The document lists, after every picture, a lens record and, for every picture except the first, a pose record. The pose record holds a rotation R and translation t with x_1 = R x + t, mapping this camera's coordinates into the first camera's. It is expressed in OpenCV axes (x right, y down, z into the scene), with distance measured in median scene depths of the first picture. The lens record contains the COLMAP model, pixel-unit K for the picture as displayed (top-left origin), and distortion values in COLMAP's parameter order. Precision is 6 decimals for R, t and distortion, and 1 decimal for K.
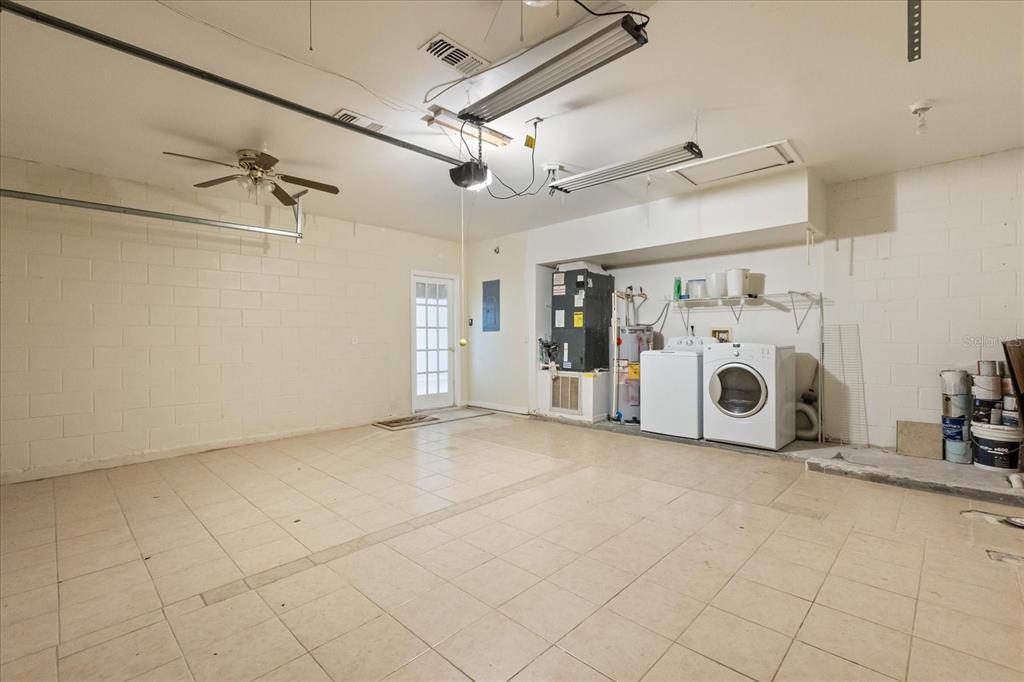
lens RADIAL K [[453.2, 0, 514.8], [0, 453.2, 337.1], [0, 0, 1]] dist [-0.000080, -0.000074]
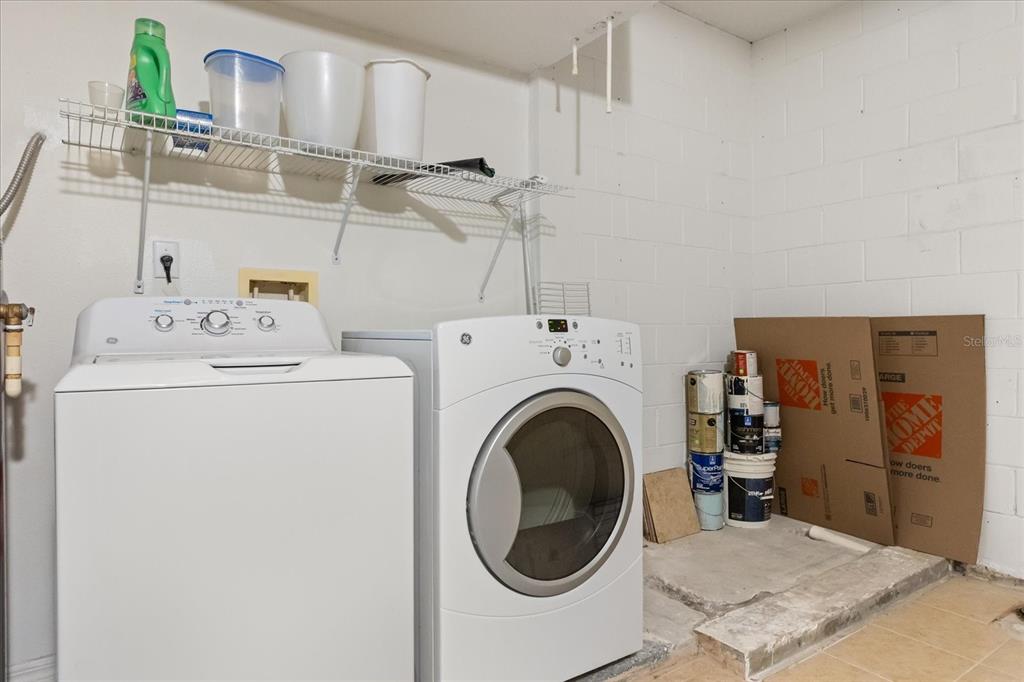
lens RADIAL K [[606.7, 0, 512.0], [0, 606.7, 341.0], [0, 0, 1]] dist [-0.000592, -0.000148]
pose [[0.213864, -0.006438, 0.976842, 0.137267], [0.005070, 0.999972, 0.005481, 0.026147], [-0.976850, 0.003780, 0.213890, 0.939105]]
